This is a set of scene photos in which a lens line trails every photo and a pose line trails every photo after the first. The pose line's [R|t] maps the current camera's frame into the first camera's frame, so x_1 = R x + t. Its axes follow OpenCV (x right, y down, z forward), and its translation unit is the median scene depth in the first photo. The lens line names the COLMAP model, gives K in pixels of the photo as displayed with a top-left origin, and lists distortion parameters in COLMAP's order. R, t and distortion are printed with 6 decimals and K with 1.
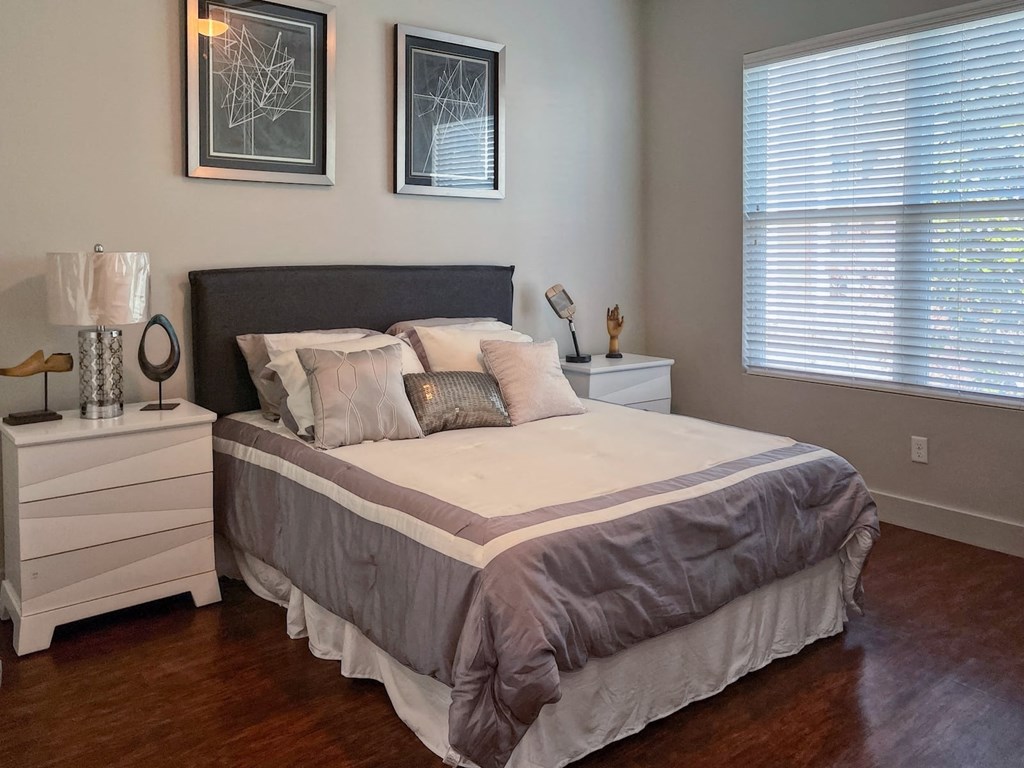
lens RADIAL K [[800.7, 0, 512.0], [0, 800.7, 384.0], [0, 0, 1]] dist [0.001384, 0.000443]
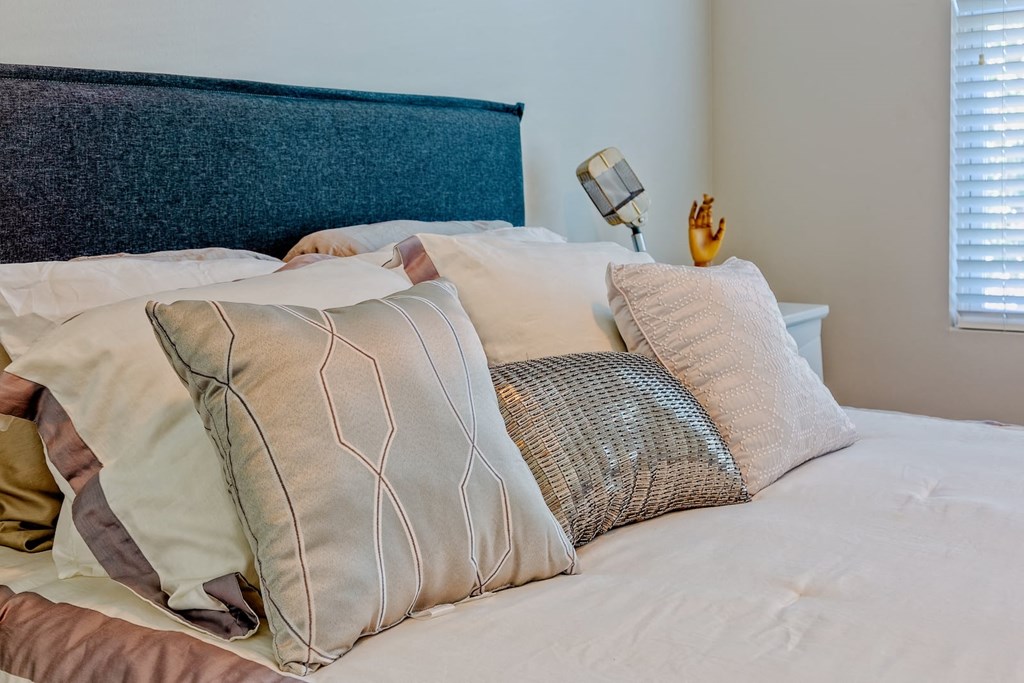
lens RADIAL K [[1179.4, 0, 512.0], [0, 1179.4, 341.5], [0, 0, 1]] dist [0.015036, 0.026096]
pose [[0.964194, -0.050641, 0.260319, -0.239196], [0.055189, 0.998424, -0.010188, -0.017946], [-0.259393, 0.024190, 0.965469, 0.529656]]
